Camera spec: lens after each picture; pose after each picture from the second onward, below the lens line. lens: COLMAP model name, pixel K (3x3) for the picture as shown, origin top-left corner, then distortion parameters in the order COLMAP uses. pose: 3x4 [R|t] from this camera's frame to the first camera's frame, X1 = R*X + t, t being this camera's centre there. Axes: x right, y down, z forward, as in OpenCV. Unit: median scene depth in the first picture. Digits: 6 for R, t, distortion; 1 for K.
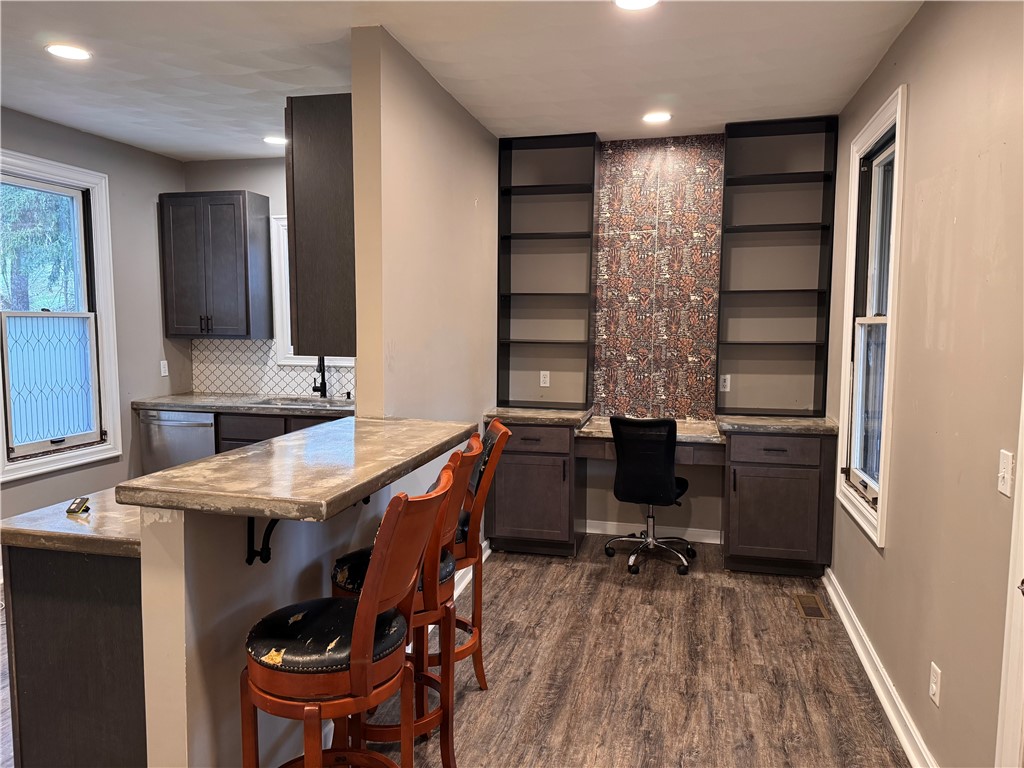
lens RADIAL K [[710.2, 0, 514.1], [0, 710.2, 407.5], [0, 0, 1]] dist [0.001247, 0.001834]
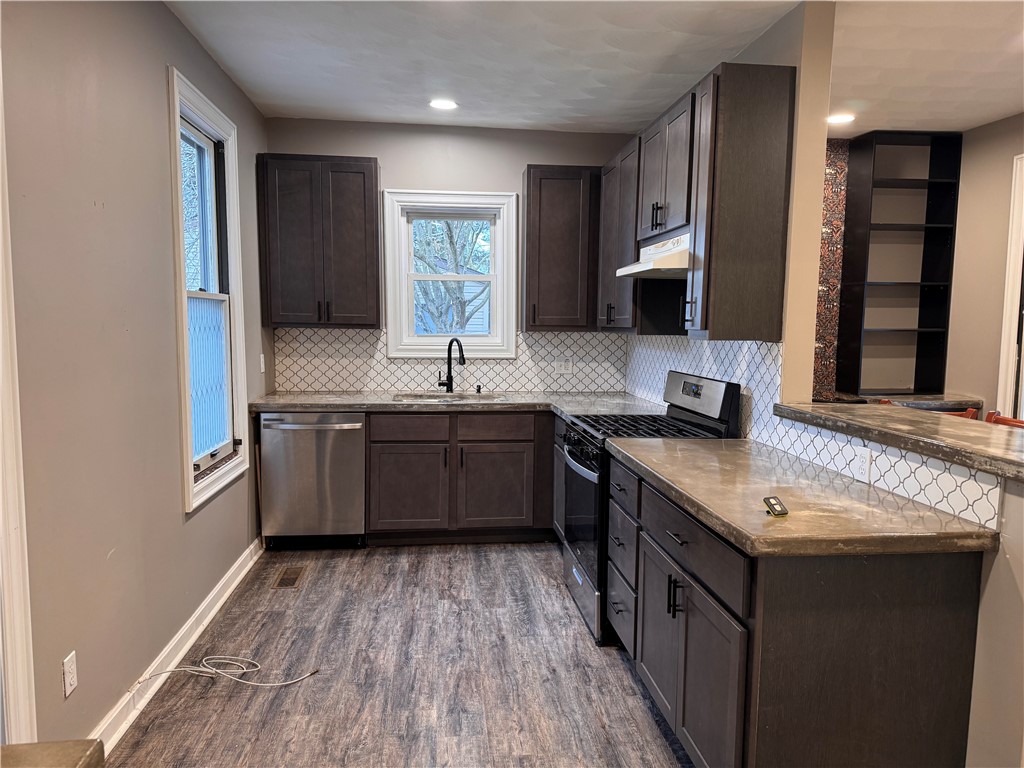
lens RADIAL K [[720.2, 0, 512.0], [0, 720.2, 384.0], [0, 0, 1]] dist [0.144711, -0.001155]
pose [[0.938714, -0.028044, 0.343554, -0.514407], [0.036009, 0.999210, -0.016824, -0.005997], [-0.342811, 0.028164, 0.938982, 0.090982]]
